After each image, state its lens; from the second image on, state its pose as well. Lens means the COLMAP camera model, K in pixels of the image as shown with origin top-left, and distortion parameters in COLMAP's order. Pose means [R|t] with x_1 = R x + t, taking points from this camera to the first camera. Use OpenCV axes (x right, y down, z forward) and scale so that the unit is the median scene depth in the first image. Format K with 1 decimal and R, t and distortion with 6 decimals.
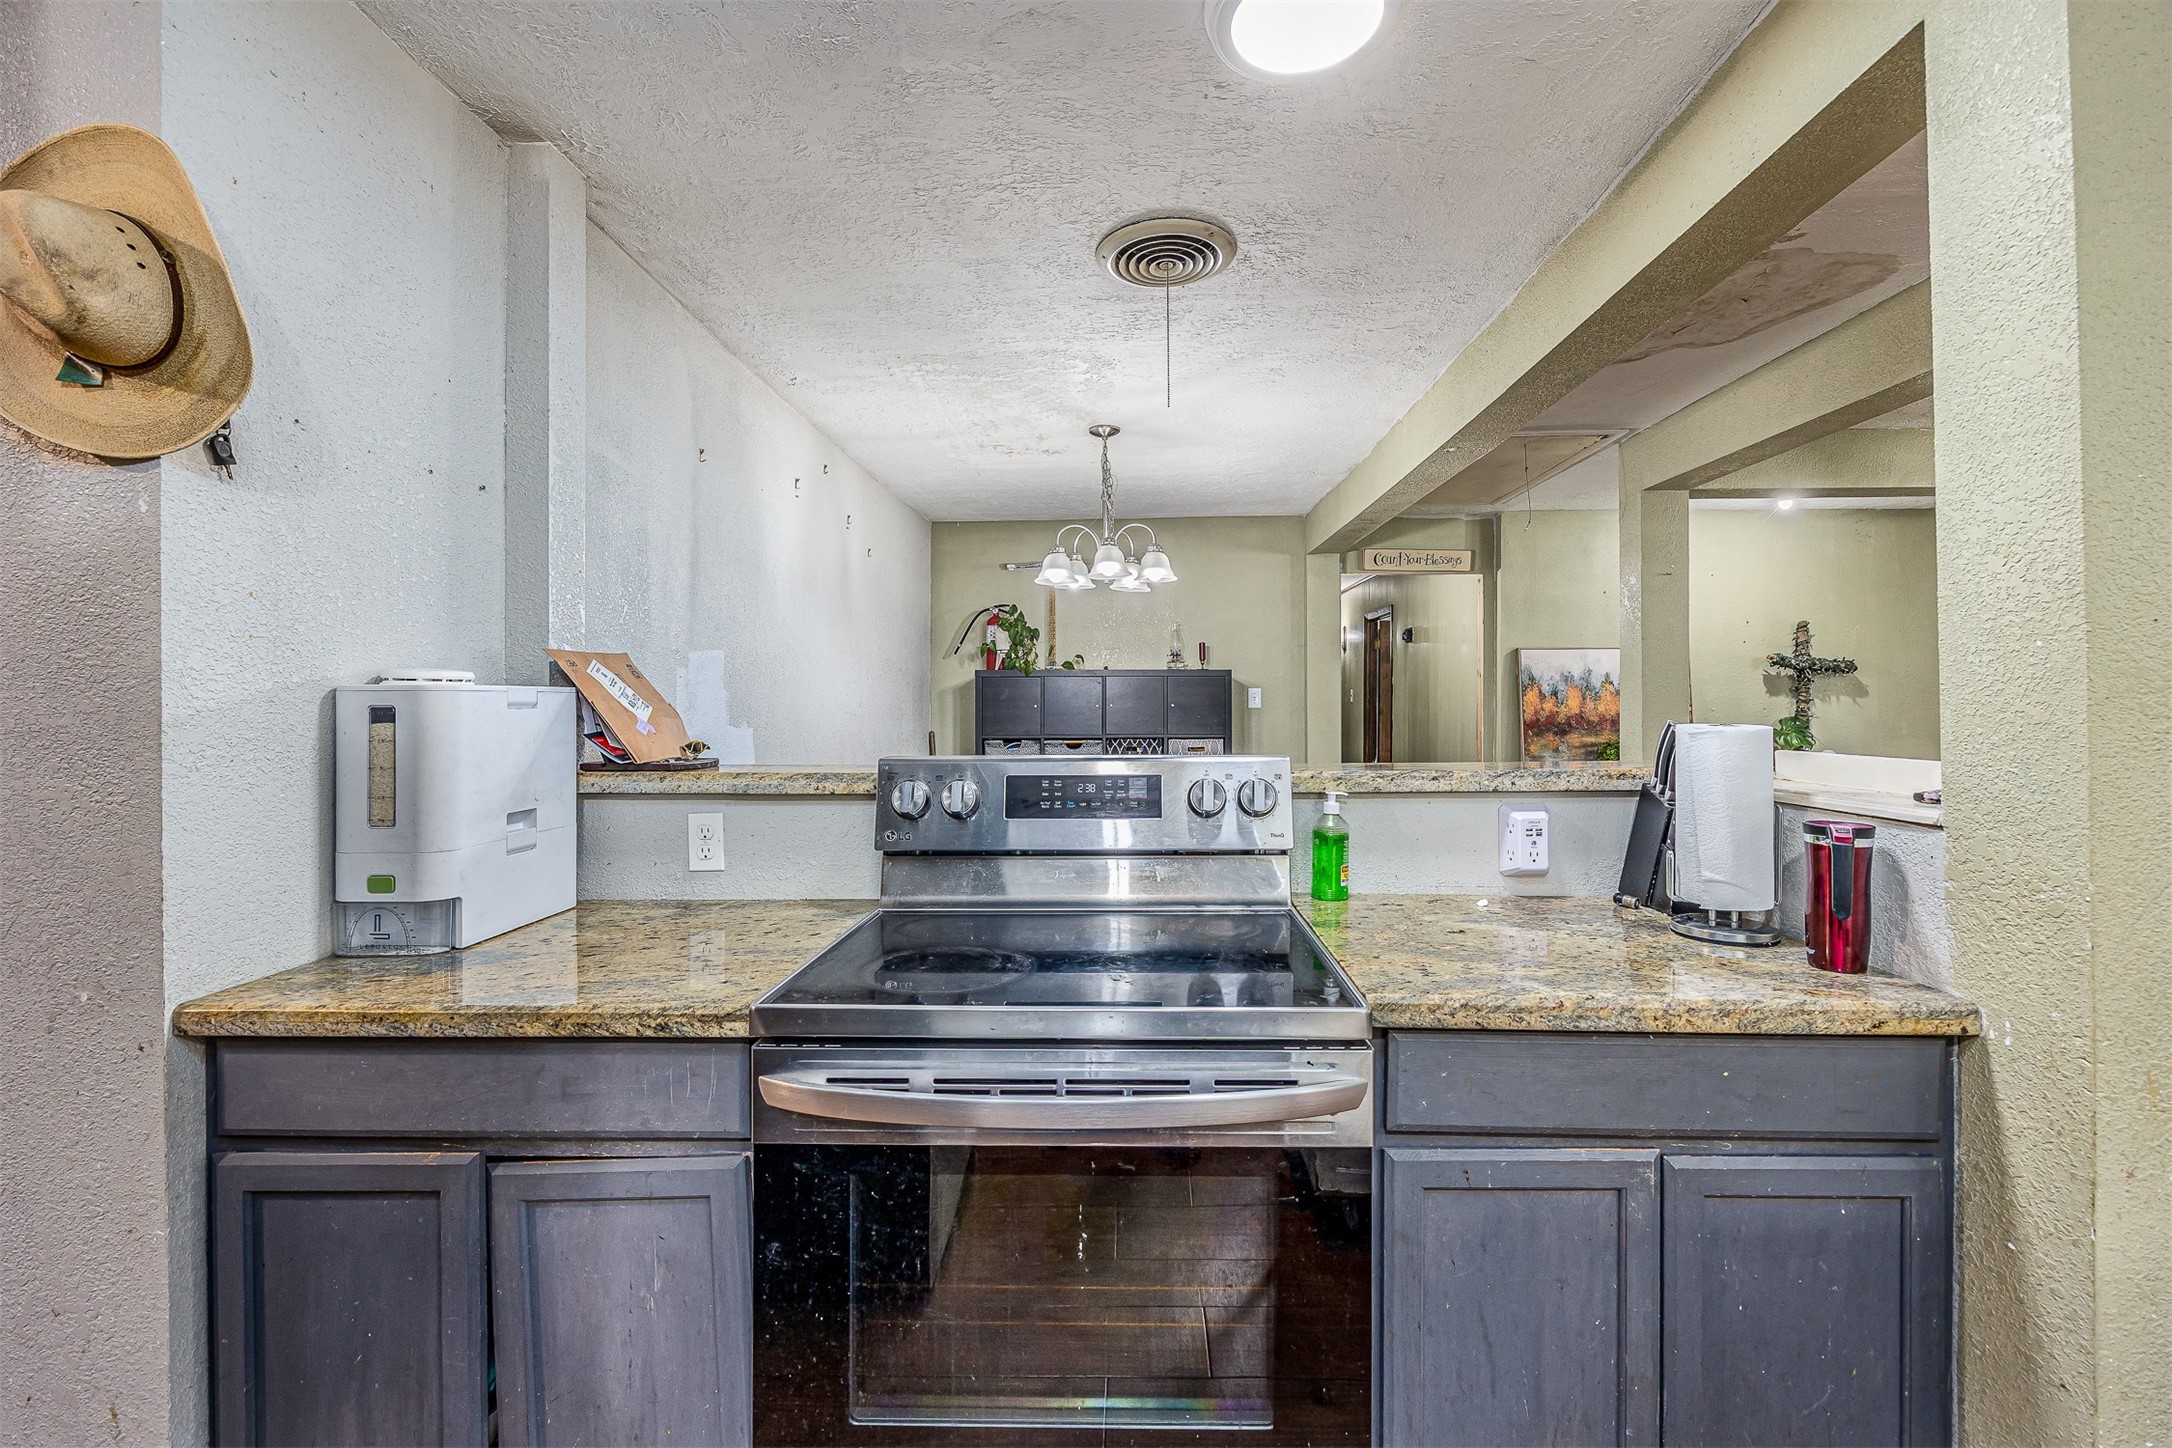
lens RADIAL K [[914.9, 0, 1127.2], [0, 914.9, 704.5], [0, 0, 1]] dist [-0.011909, 0.001344]
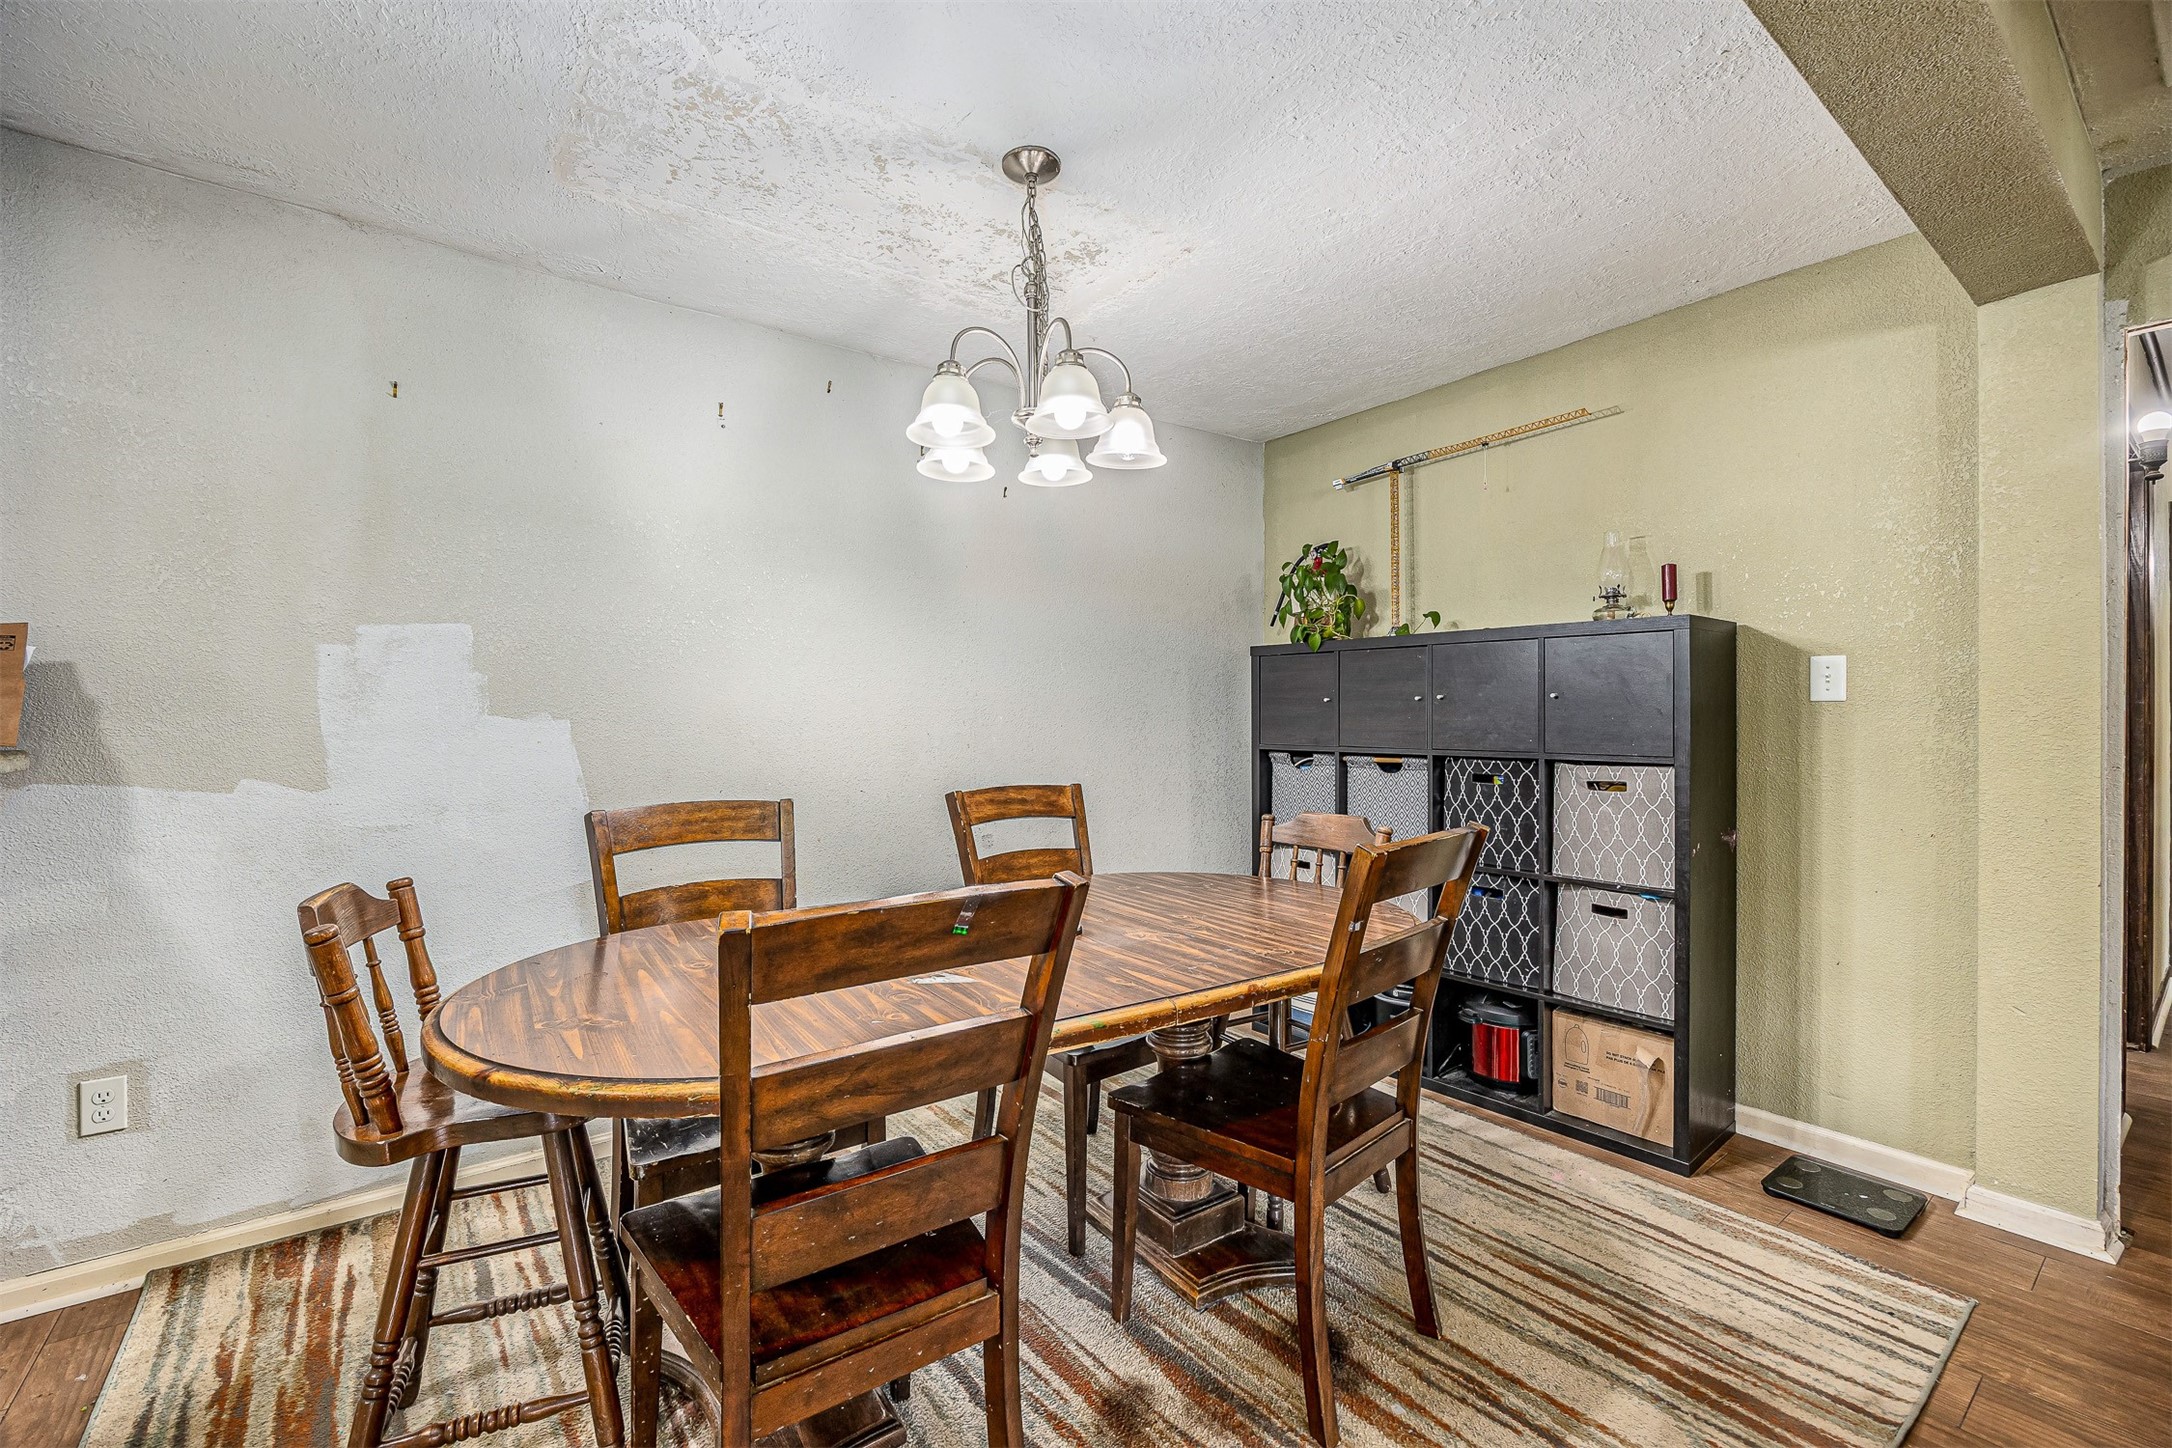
lens RADIAL K [[914.9, 0, 1065.4], [0, 914.9, 718.0], [0, 0, 1]] dist [-0.011909, 0.001344]
pose [[0.608040, 0.008813, -0.793858, 0.273387], [-0.000050, 0.999939, 0.011062, 0.007465], [0.793906, -0.006686, 0.608003, 0.472801]]
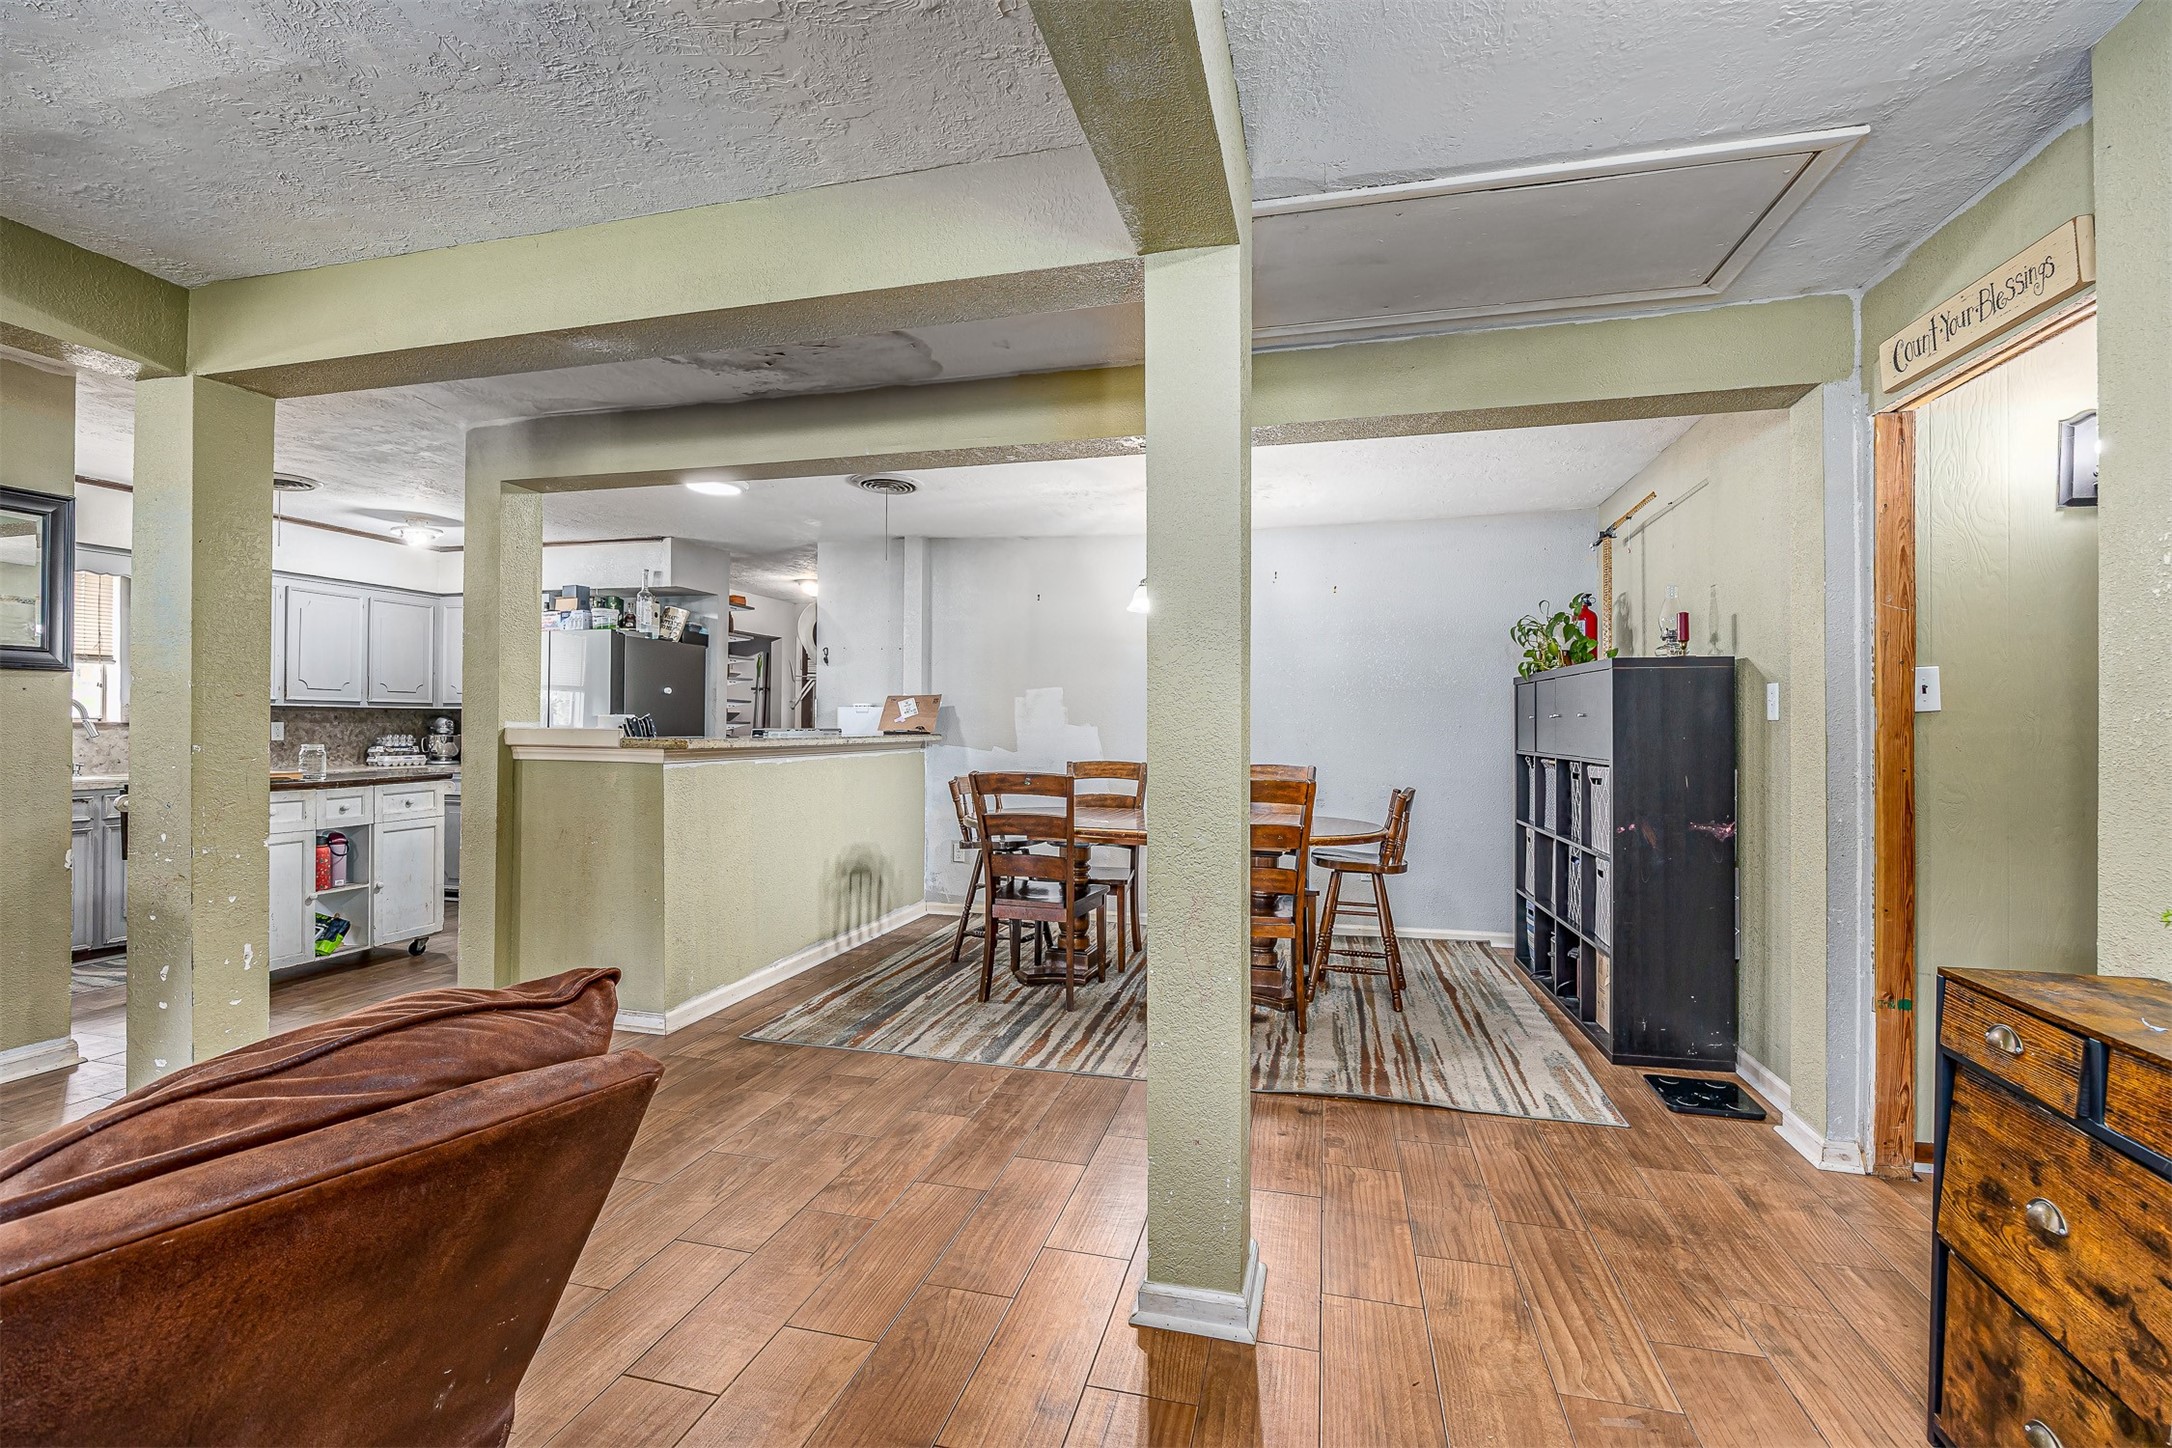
lens RADIAL K [[914.9, 0, 1070.2], [0, 914.9, 724.6], [0, 0, 1]] dist [-0.011909, 0.001344]
pose [[-0.232715, 0.003075, -0.972540, 0.783840], [-0.003911, 0.999984, 0.004098, 0.006598], [0.972537, 0.004757, -0.232699, 0.767332]]
